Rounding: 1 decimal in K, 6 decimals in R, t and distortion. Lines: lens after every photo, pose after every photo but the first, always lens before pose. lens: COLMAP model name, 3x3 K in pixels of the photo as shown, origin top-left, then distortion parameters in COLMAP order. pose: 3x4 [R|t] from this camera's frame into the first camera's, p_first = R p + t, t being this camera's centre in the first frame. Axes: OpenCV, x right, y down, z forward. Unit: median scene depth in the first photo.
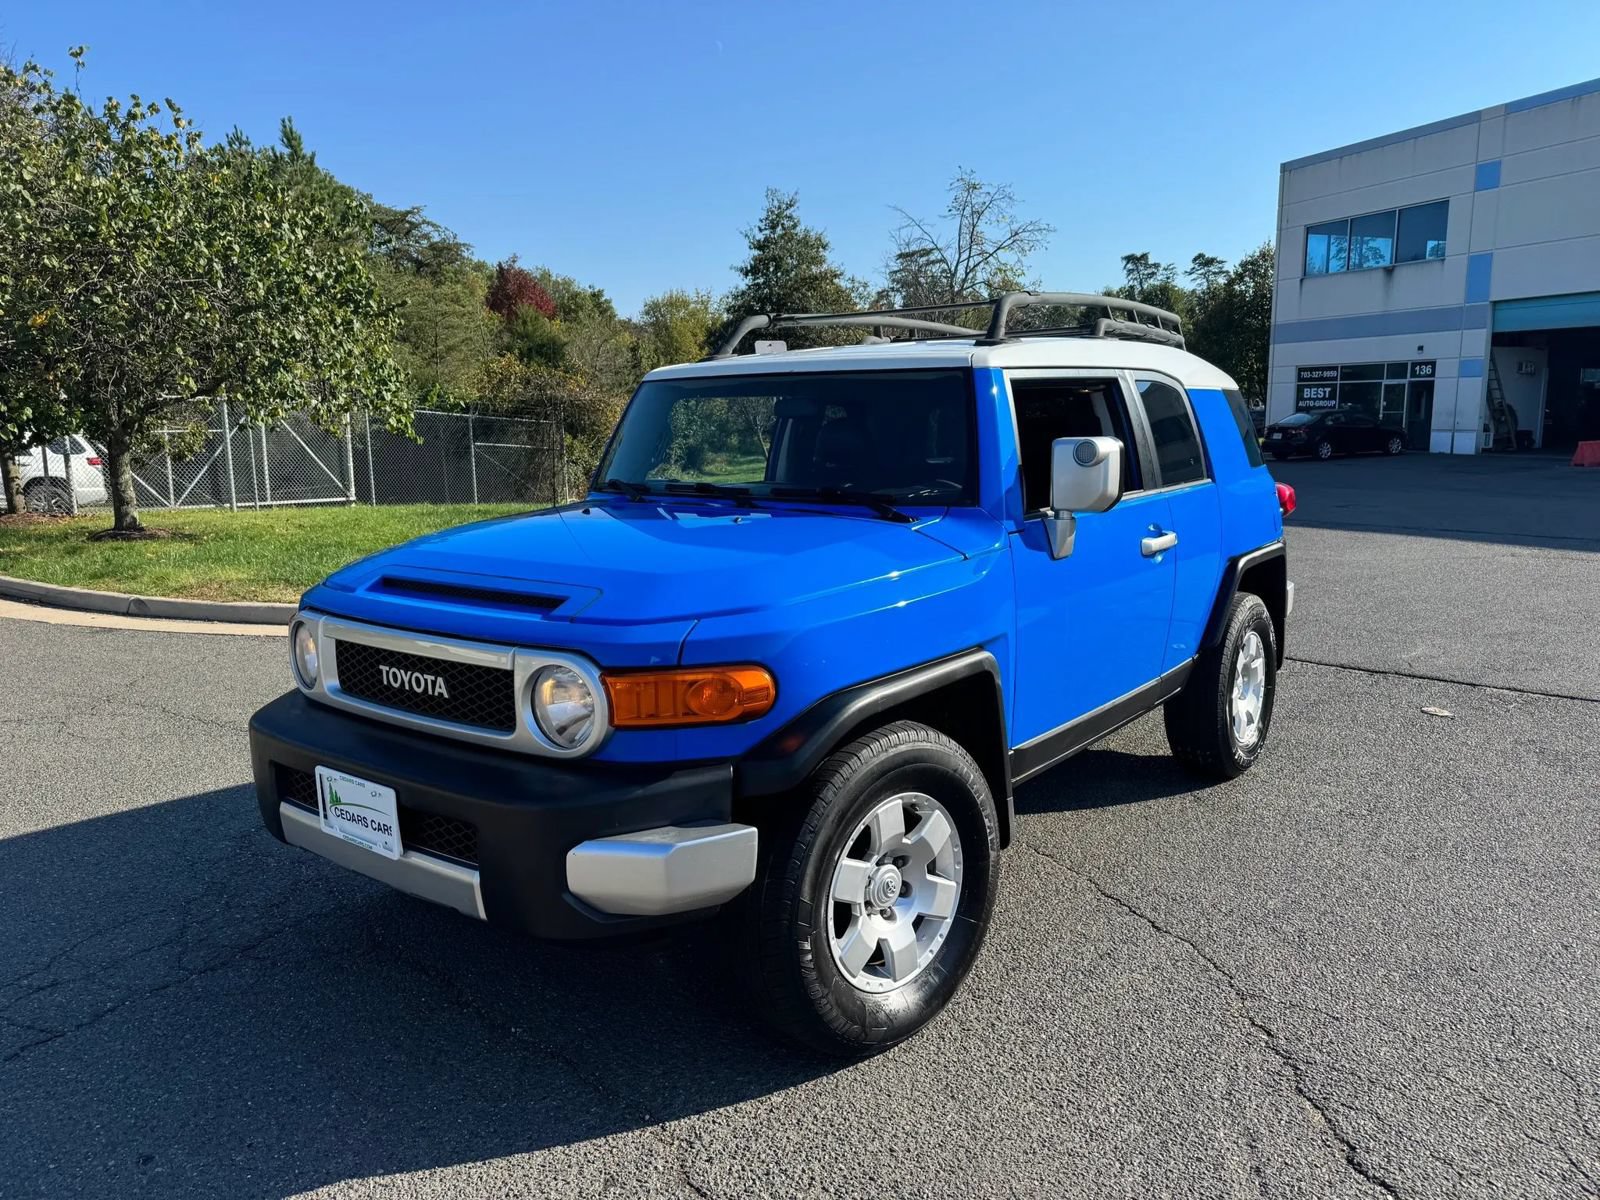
lens RADIAL K [[1128.8, 0, 811.0], [0, 1128.8, 608.6], [0, 0, 1]] dist [0.040558, -0.053422]
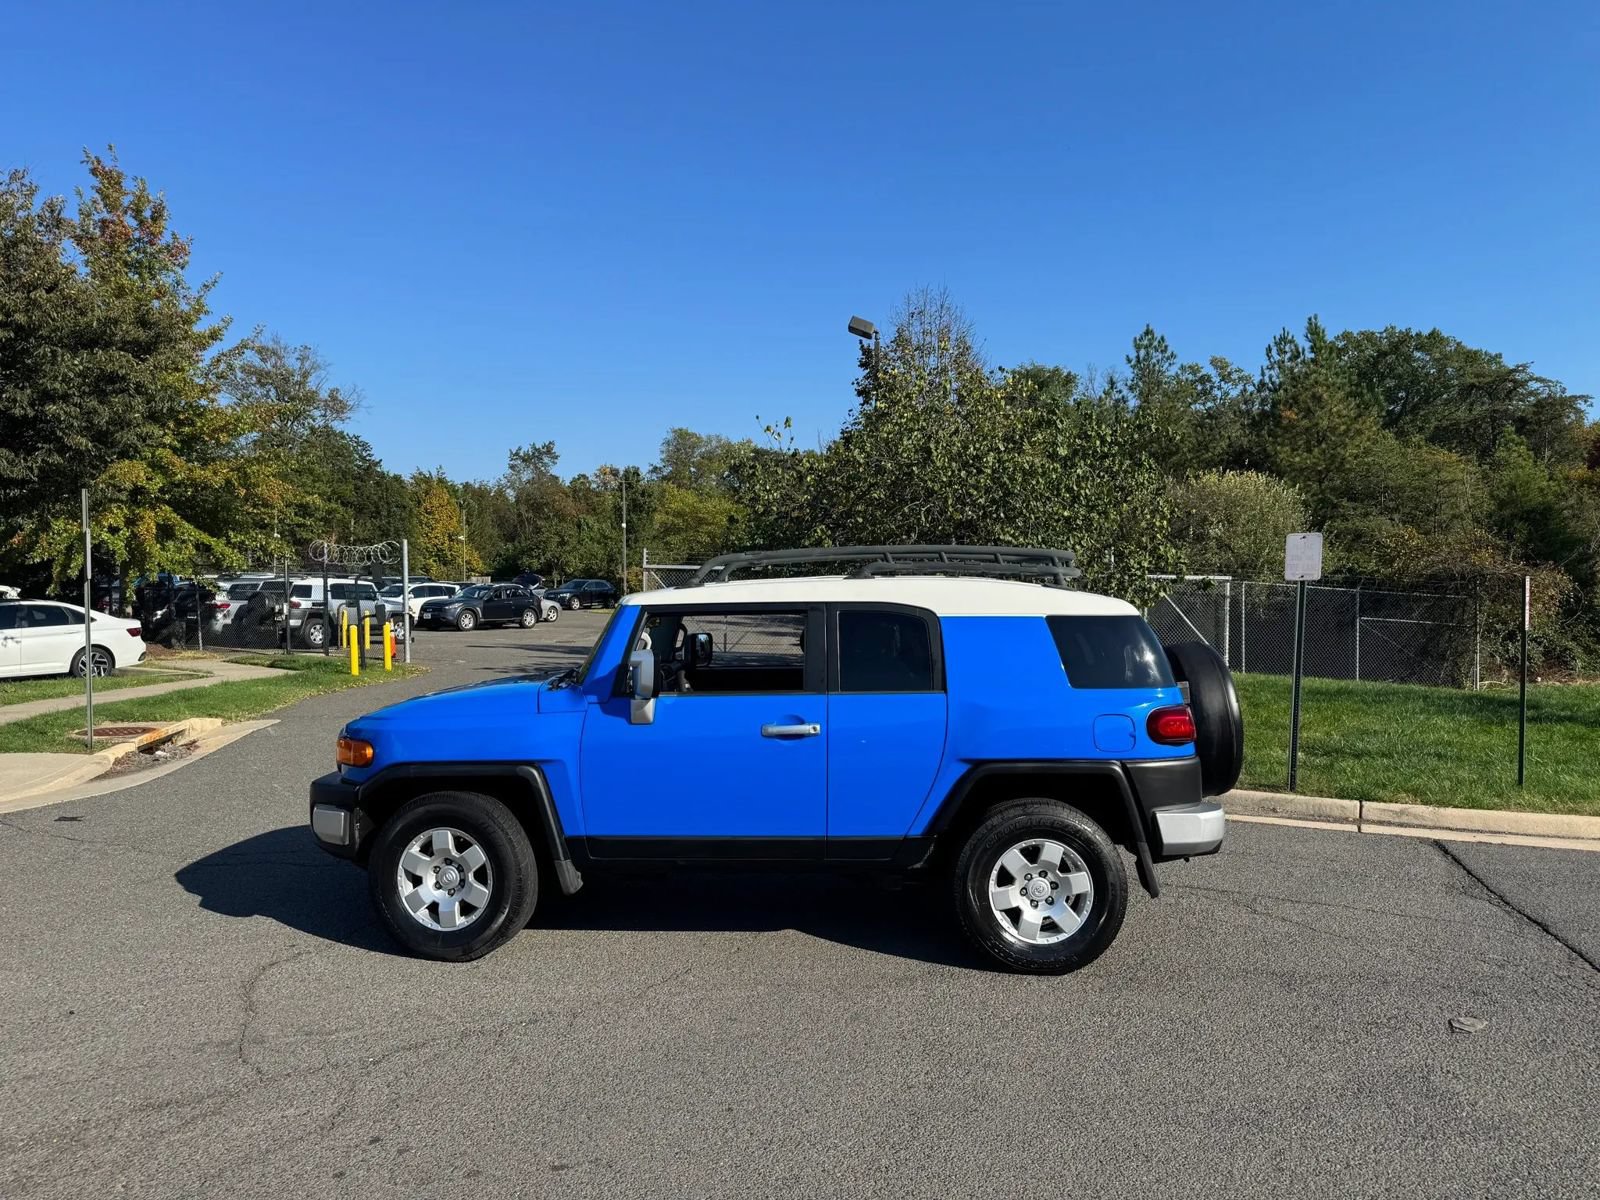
lens RADIAL K [[1128.8, 0, 806.1], [0, 1128.8, 615.5], [0, 0, 1]] dist [0.040558, -0.053422]
pose [[0.577919, 0.030998, -0.815505, 1.058185], [-0.140114, 0.988209, -0.061731, -0.084719], [0.803976, 0.149940, 0.575449, 0.168623]]
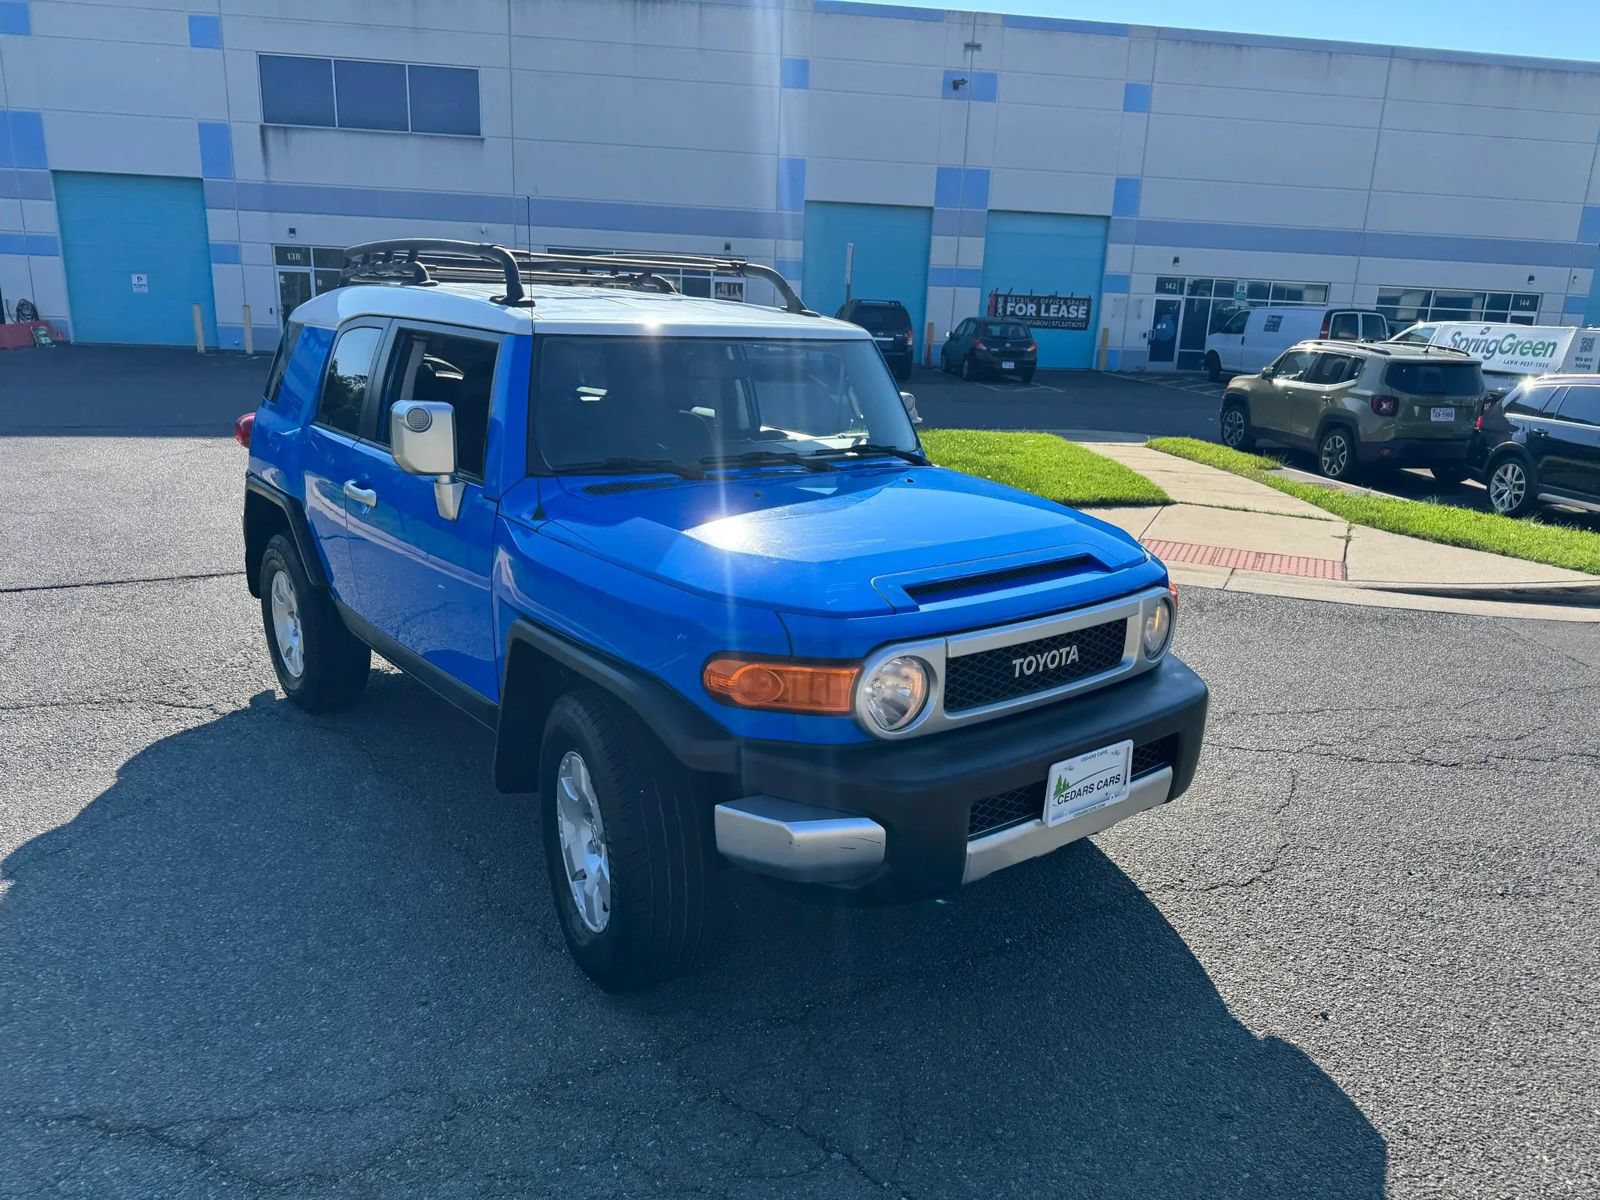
lens RADIAL K [[1128.8, 0, 783.0], [0, 1128.8, 612.6], [0, 0, 1]] dist [0.040558, -0.053422]
pose [[0.251334, -0.235864, 0.938722, -0.725944], [0.128718, 0.969385, 0.209105, -0.121813], [-0.959303, 0.068275, 0.273999, 0.485940]]
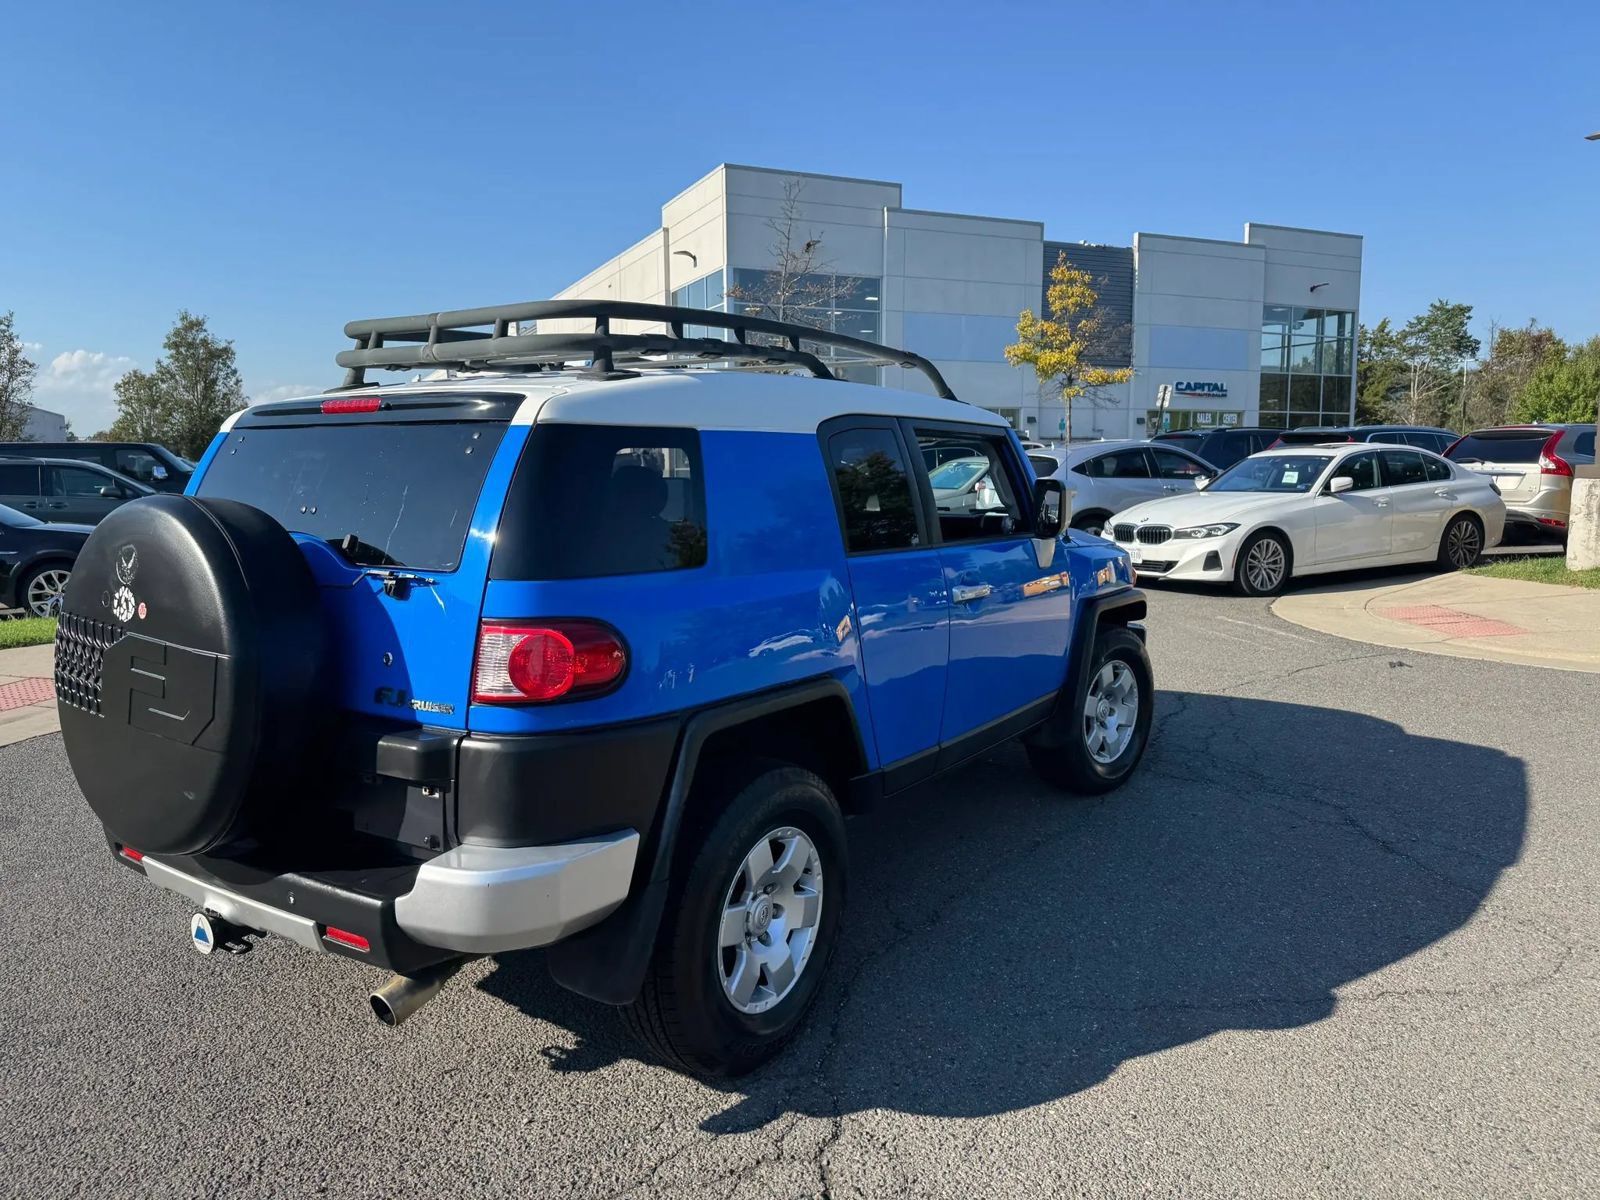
lens RADIAL K [[1128.8, 0, 797.4], [0, 1128.8, 603.7], [0, 0, 1]] dist [0.040558, -0.053422]
pose [[-0.998219, 0.020953, -0.055859, 0.103524], [0.003815, 0.956798, 0.290730, -0.287772], [0.059537, 0.289999, -0.955173, 1.676999]]
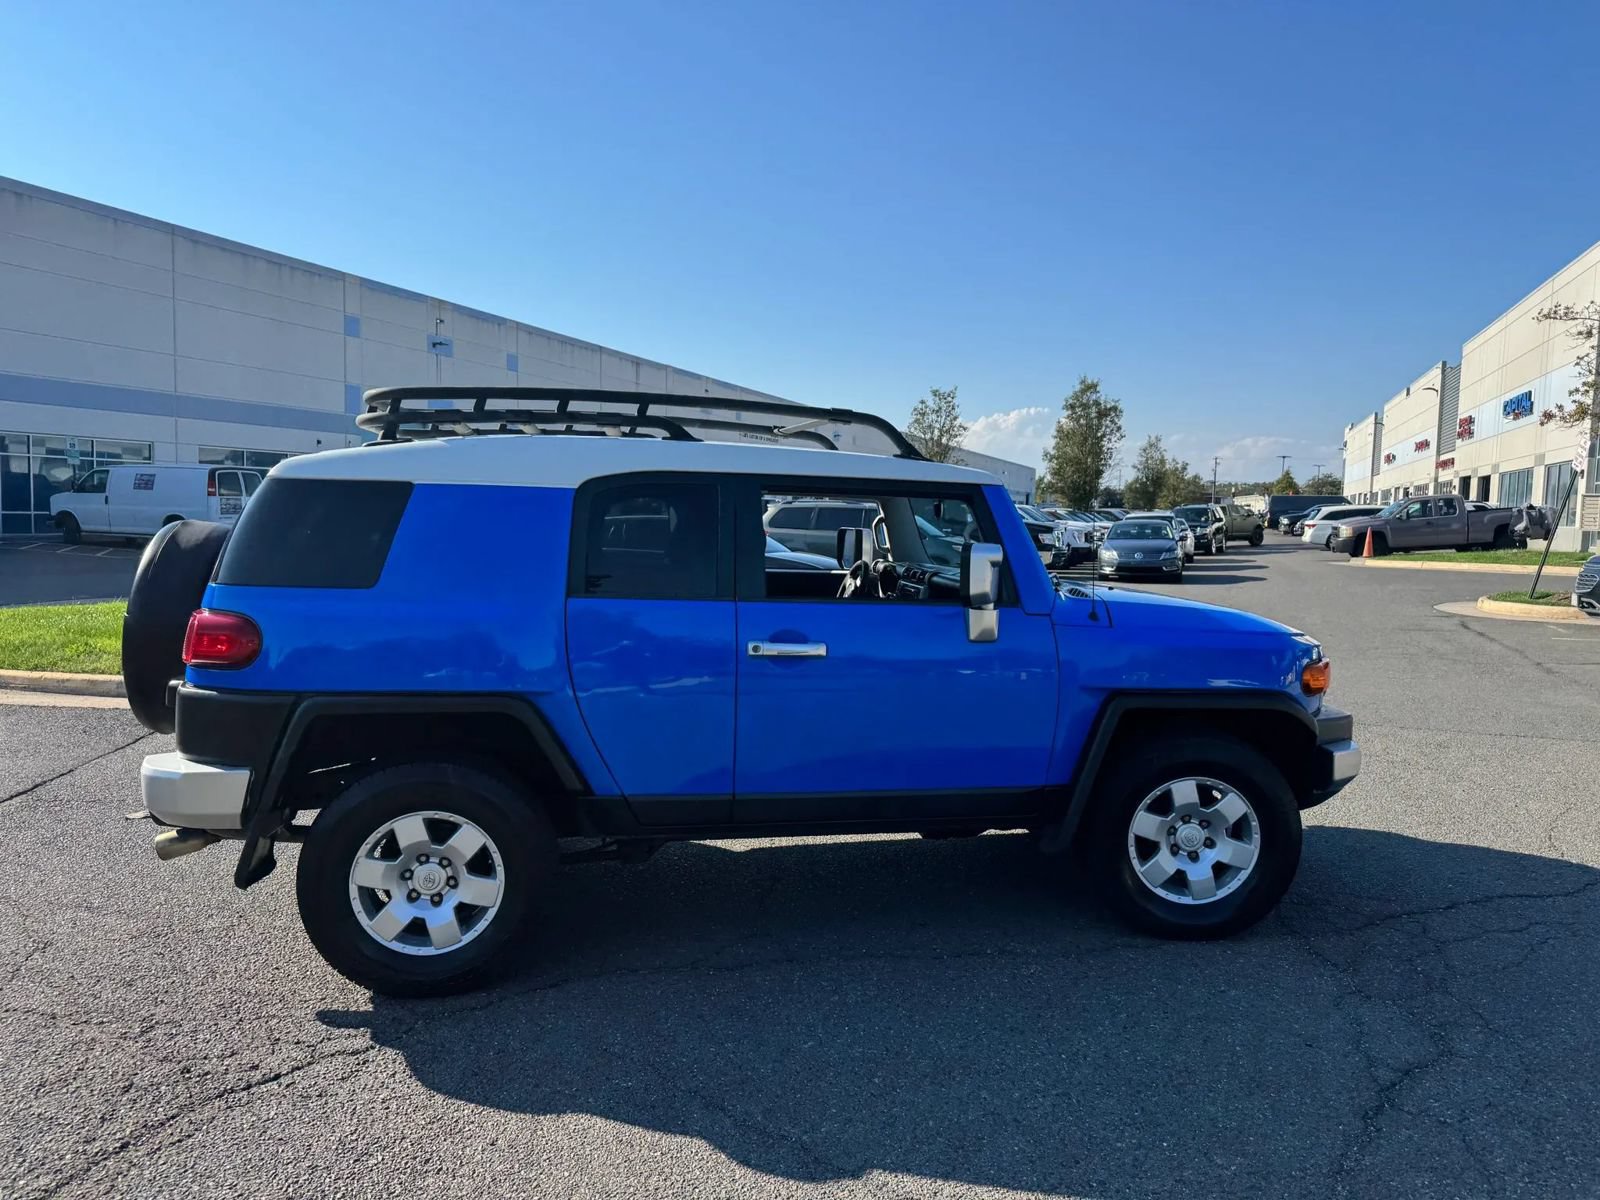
lens RADIAL K [[1128.8, 0, 800.0], [0, 1128.8, 622.9], [0, 0, 1]] dist [0.040558, -0.053422]
pose [[-0.739734, -0.077970, 0.668367, -0.552865], [0.098141, 0.970142, 0.221795, -0.256936], [-0.665704, 0.229663, -0.709995, 1.479376]]
